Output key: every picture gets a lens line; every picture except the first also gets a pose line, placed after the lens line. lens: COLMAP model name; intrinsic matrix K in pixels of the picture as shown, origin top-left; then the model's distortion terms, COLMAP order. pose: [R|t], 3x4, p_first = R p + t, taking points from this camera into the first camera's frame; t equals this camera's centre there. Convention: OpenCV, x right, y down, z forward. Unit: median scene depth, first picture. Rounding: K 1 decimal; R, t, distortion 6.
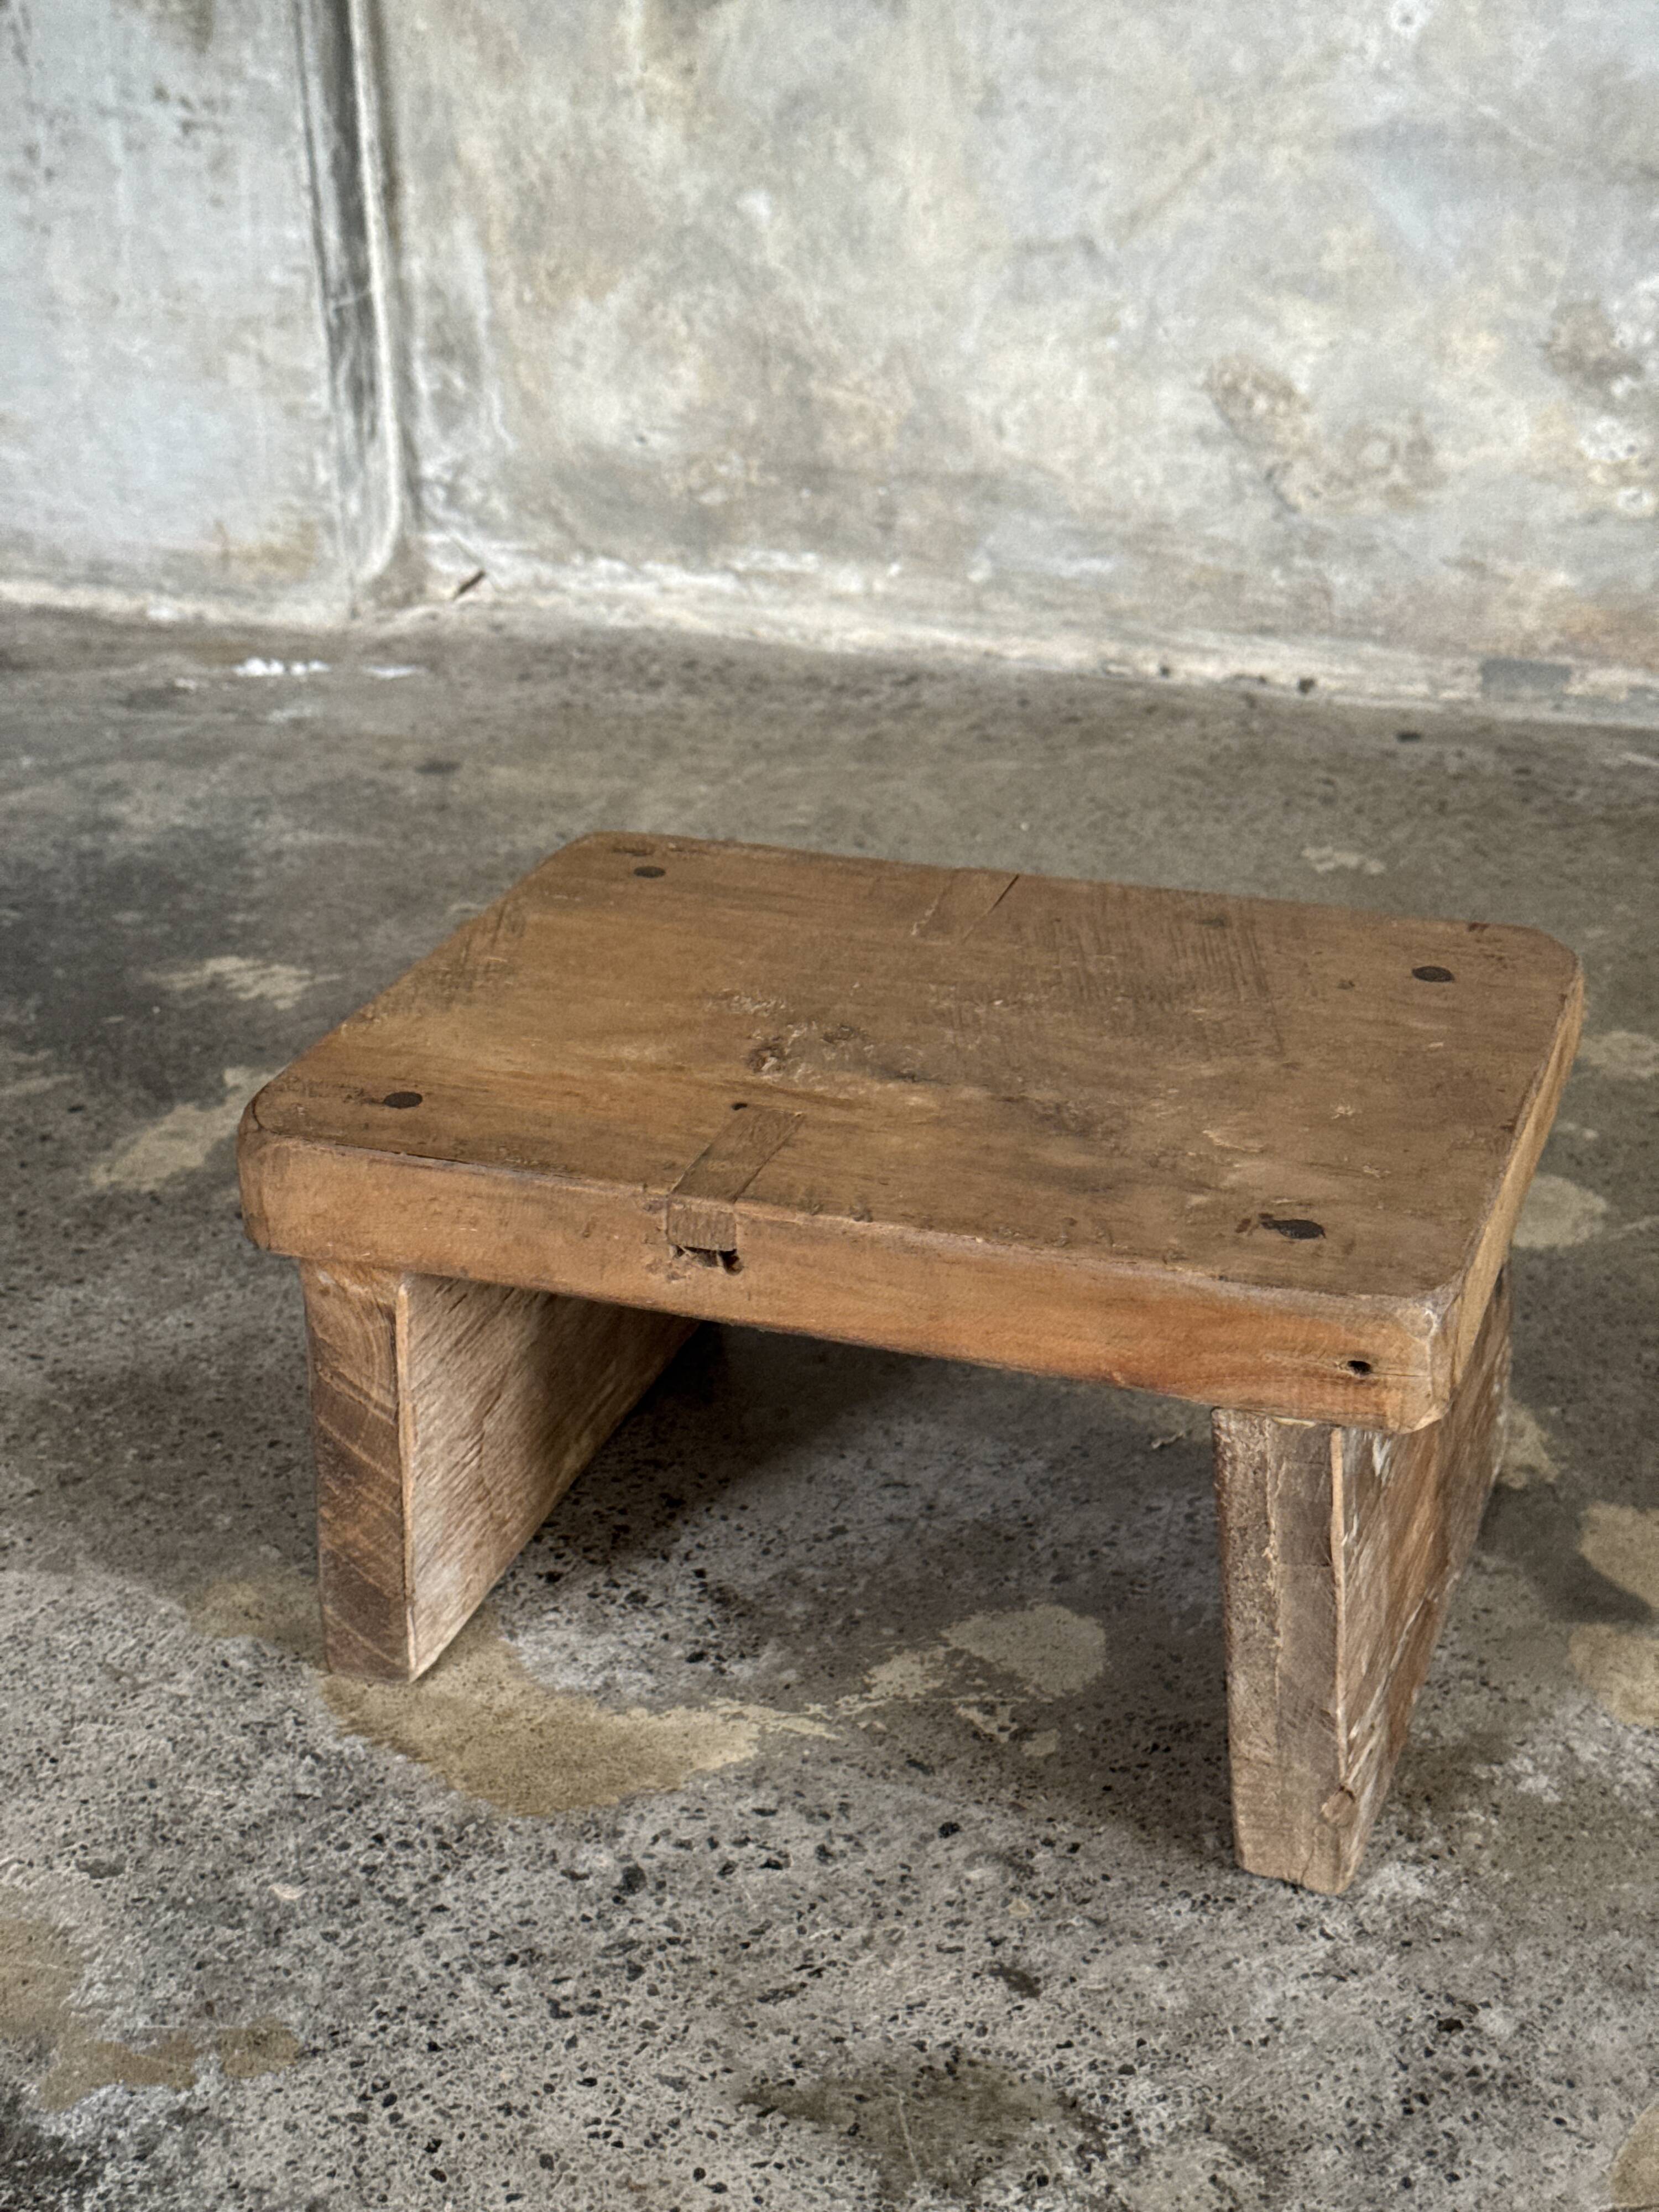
lens RADIAL K [[3119.2, 0, 811.7], [0, 3119.2, 1101.3], [0, 0, 1]] dist [0.114072, 0.000000]
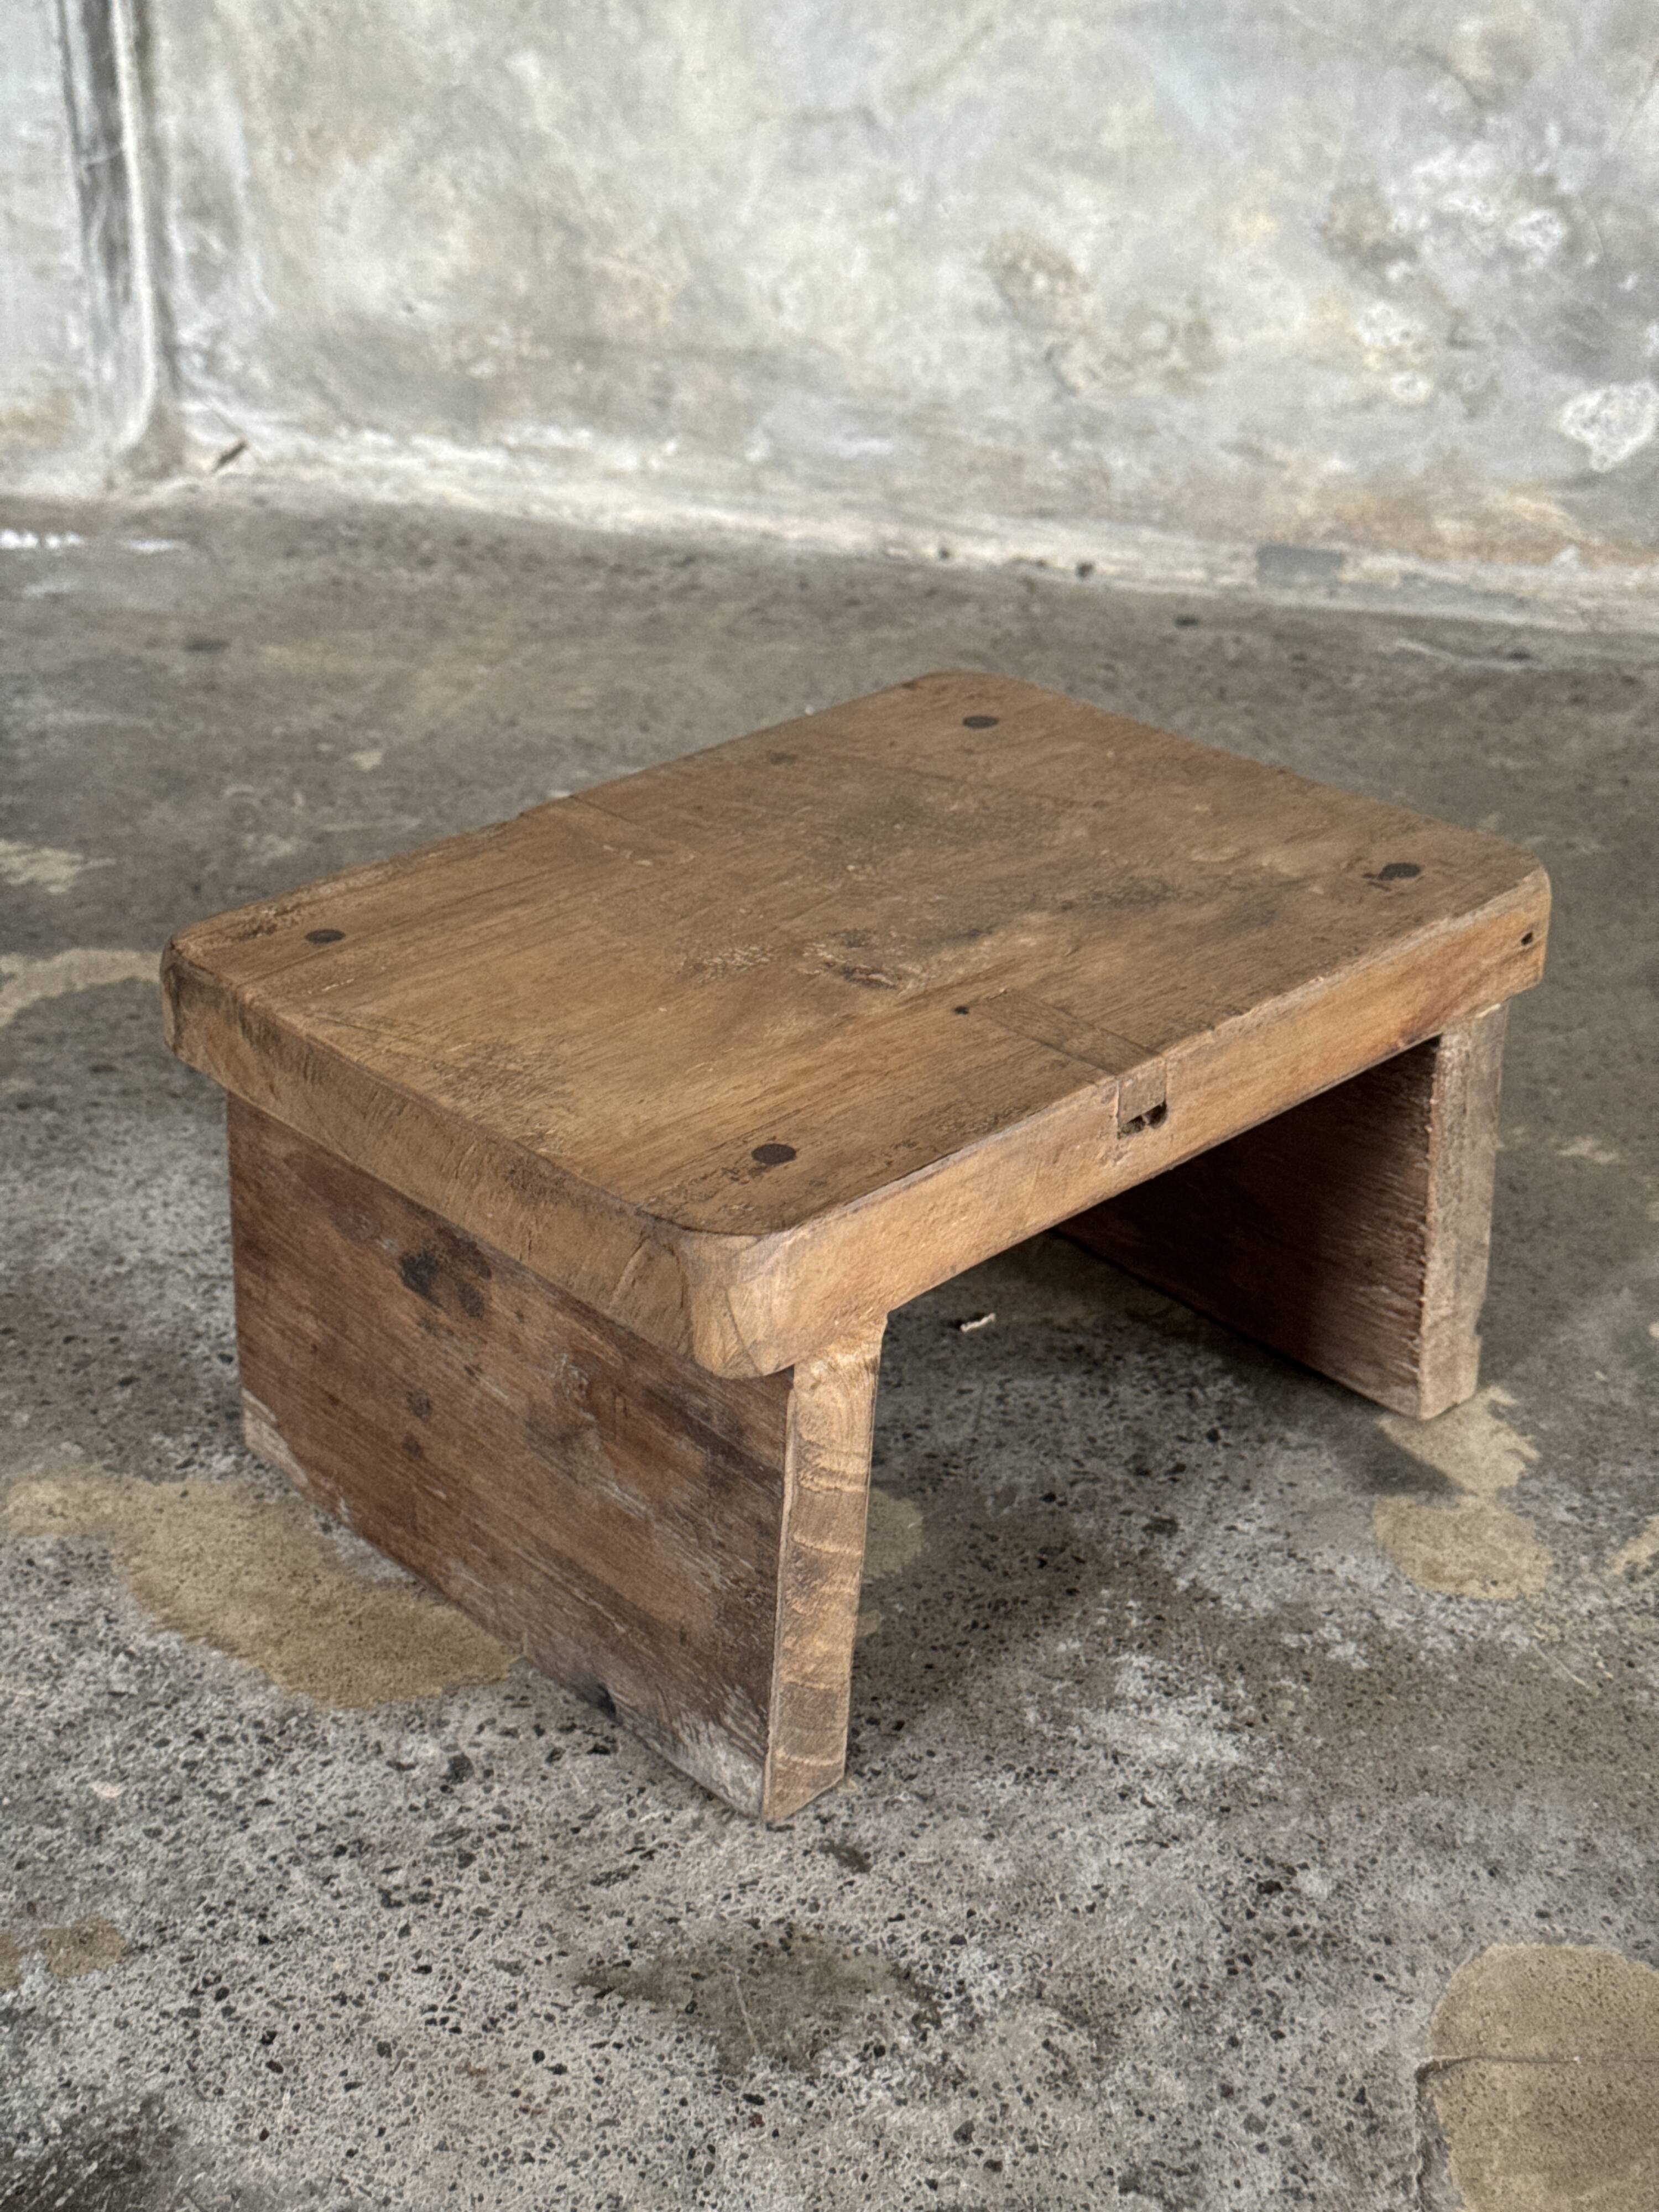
lens RADIAL K [[3119.2, 0, 806.0], [0, 3119.2, 1124.9], [0, 0, 1]] dist [0.114072, 0.000000]
pose [[0.996617, -0.007303, 0.081861, -0.026775], [0.003721, 0.999032, 0.043828, 0.000389], [-0.082102, -0.043375, 0.995680, 0.007941]]
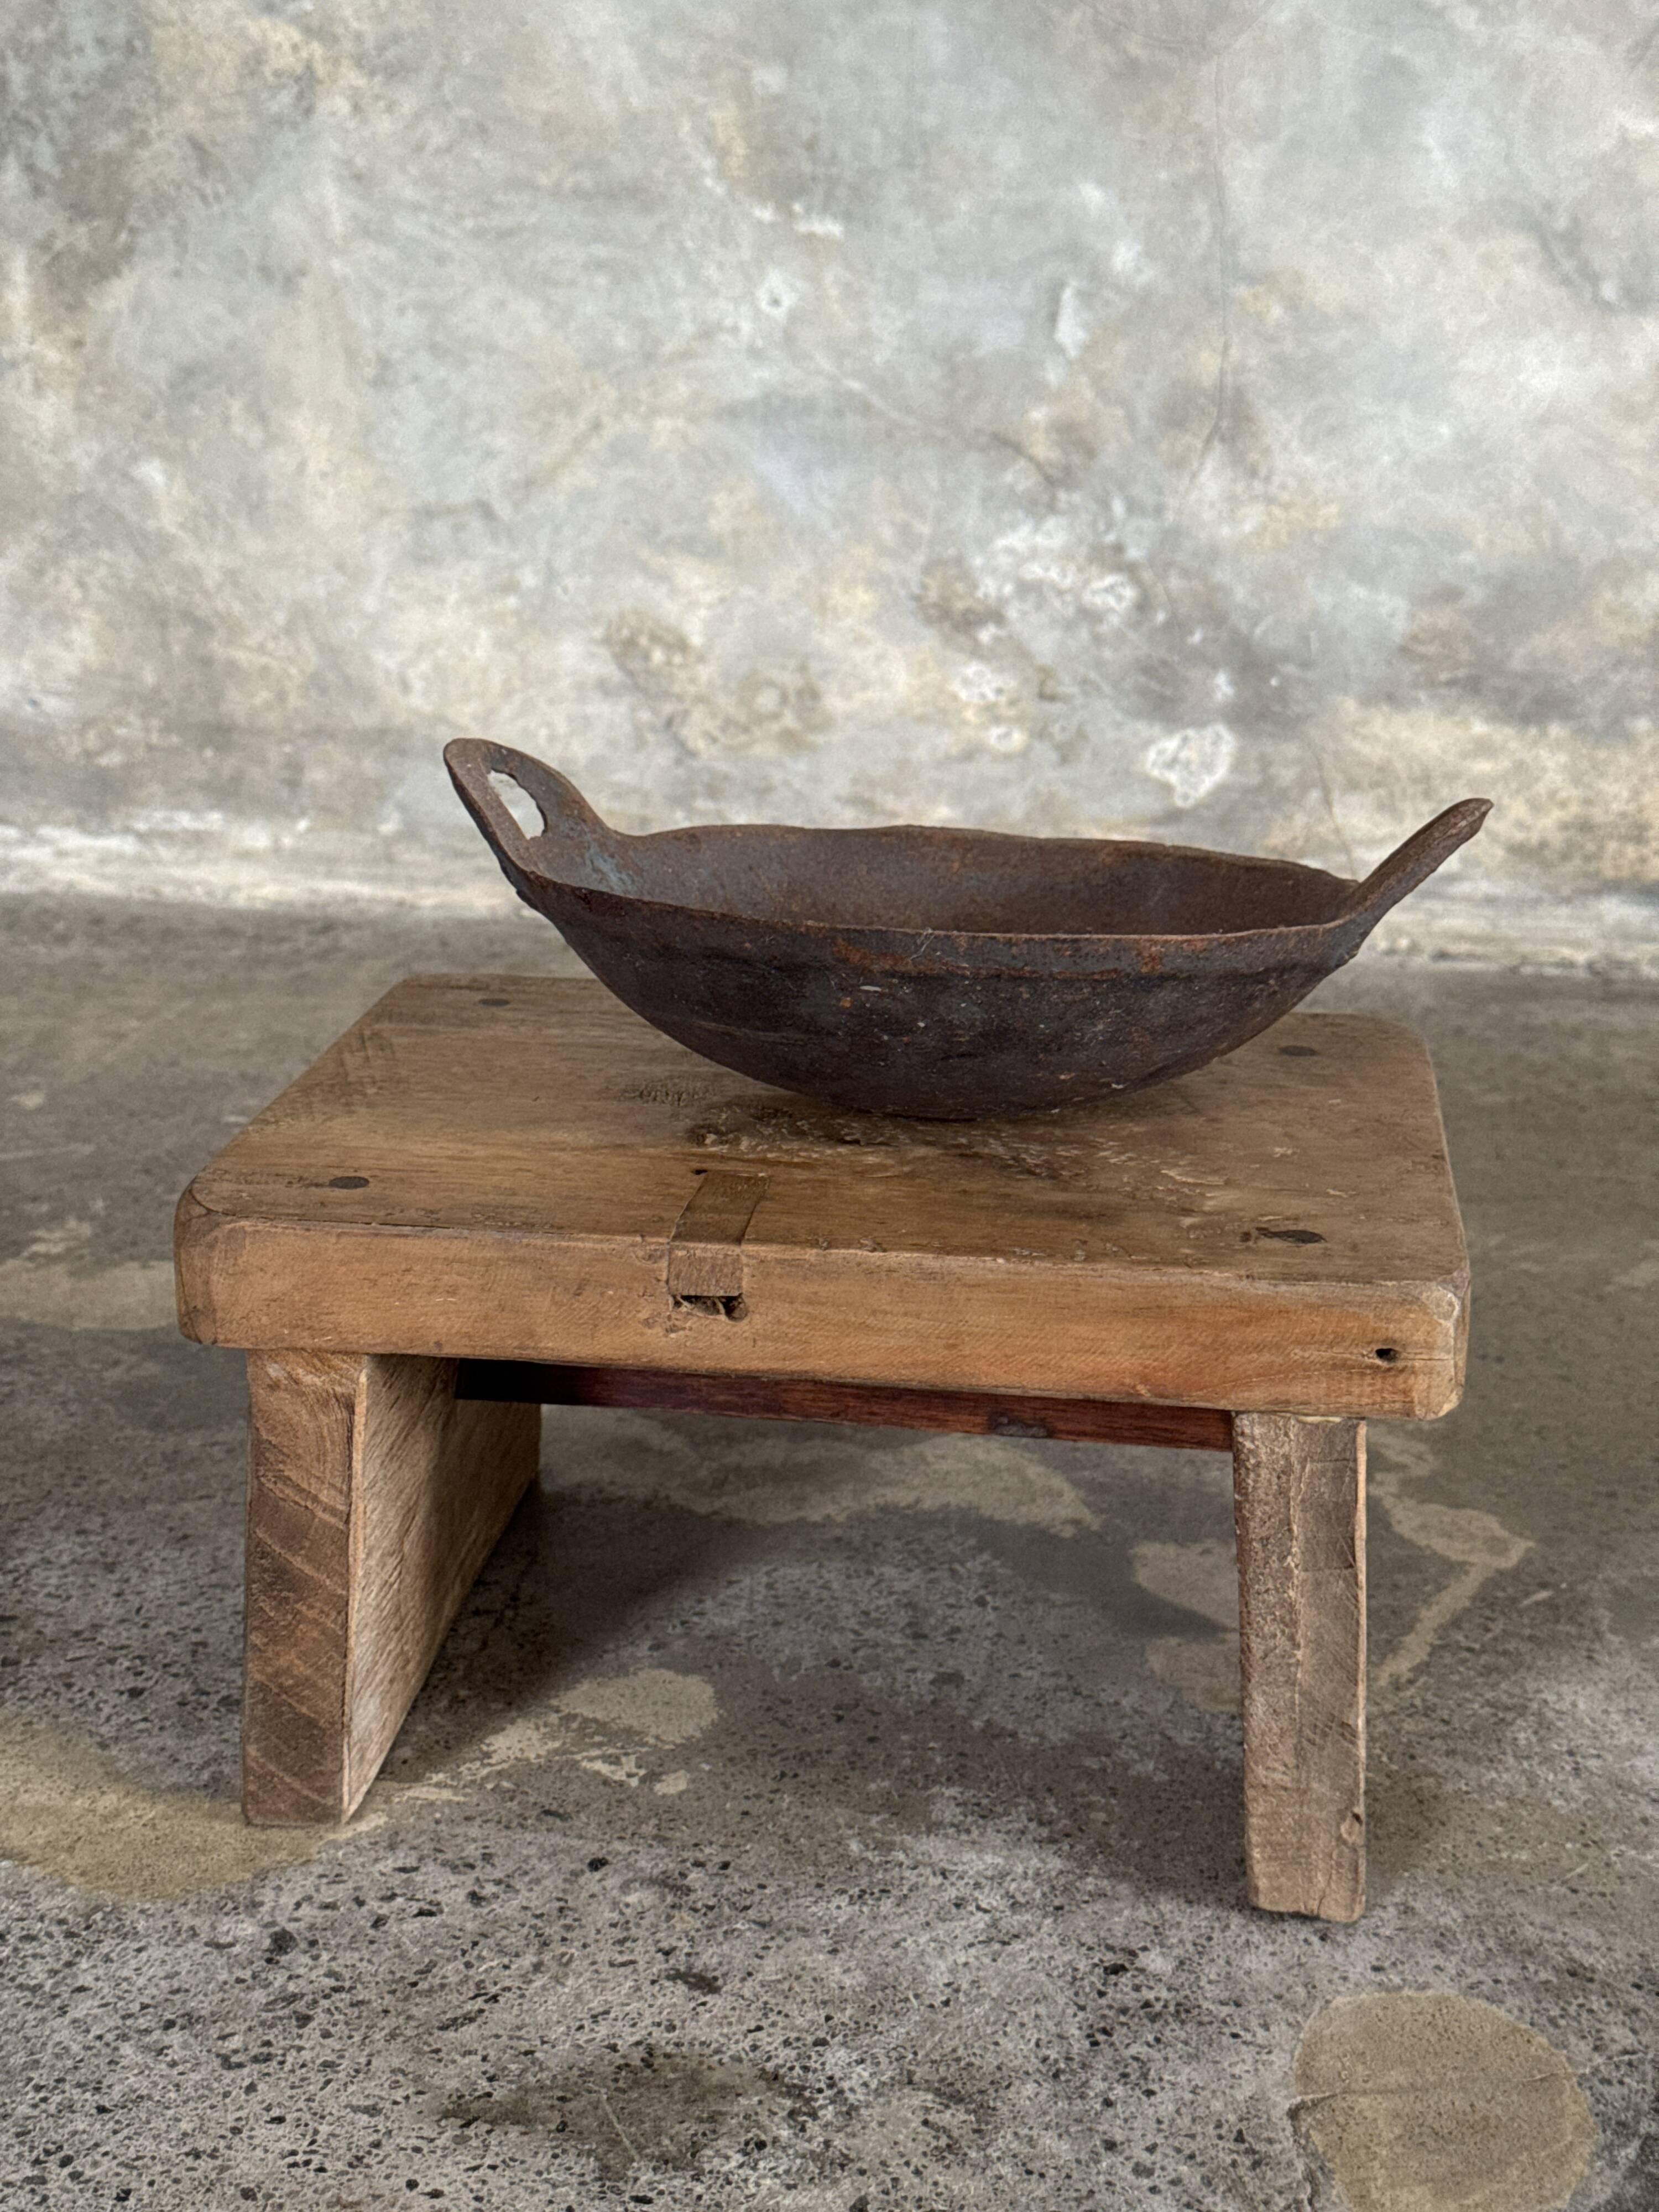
lens RADIAL K [[3119.2, 0, 807.9], [0, 3119.2, 1120.9], [0, 0, 1]] dist [0.114072, 0.000000]
pose [[0.970630, -0.035834, 0.237895, -0.118951], [0.067371, 0.989767, -0.125790, 0.127920], [-0.230953, 0.138123, 0.963111, -0.005480]]
